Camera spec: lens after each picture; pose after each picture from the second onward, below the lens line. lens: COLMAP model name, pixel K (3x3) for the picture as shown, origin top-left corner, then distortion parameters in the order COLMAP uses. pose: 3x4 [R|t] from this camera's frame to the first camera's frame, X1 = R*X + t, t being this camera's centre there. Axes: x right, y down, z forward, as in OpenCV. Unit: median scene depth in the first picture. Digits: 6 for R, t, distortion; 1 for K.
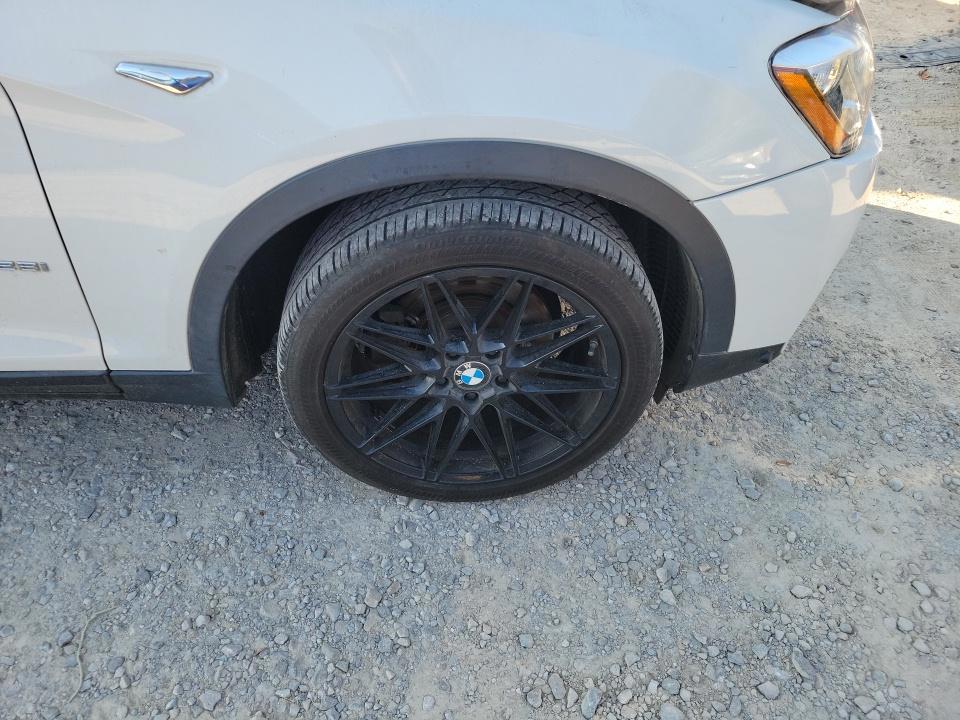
lens RADIAL K [[732.2, 0, 482.8], [0, 732.2, 355.8], [0, 0, 1]] dist [0.025918, -0.009069]
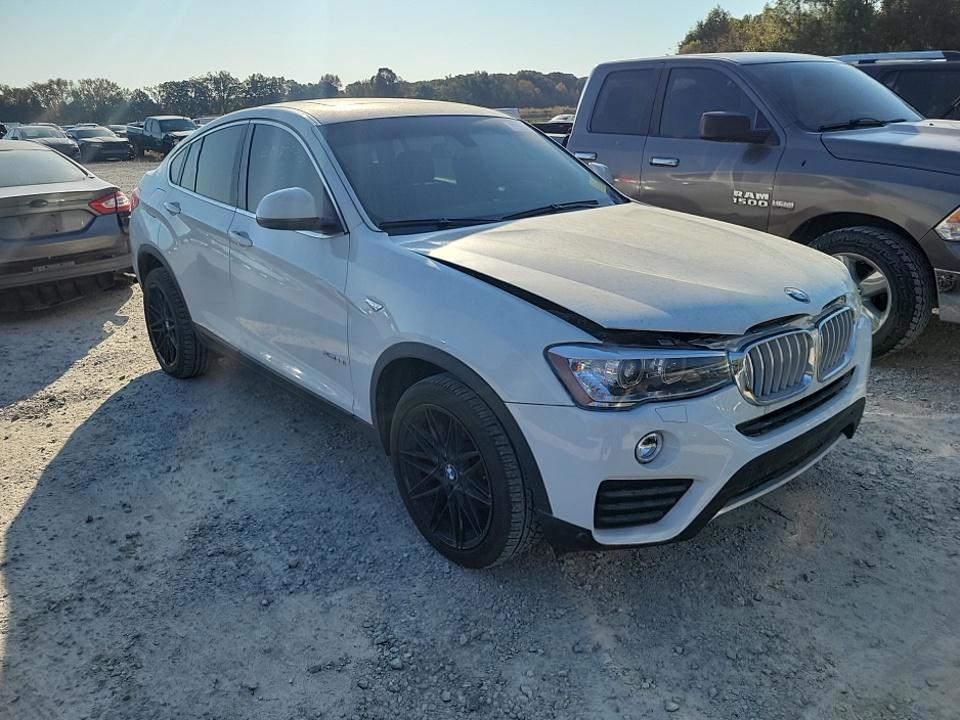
lens RADIAL K [[732.2, 0, 482.8], [0, 732.2, 355.8], [0, 0, 1]] dist [0.025918, -0.009069]
pose [[0.610663, 0.205678, -0.764714, 1.413517], [-0.499293, 0.849549, -0.170216, 0.048744], [0.614652, 0.485761, 0.621482, -0.297430]]
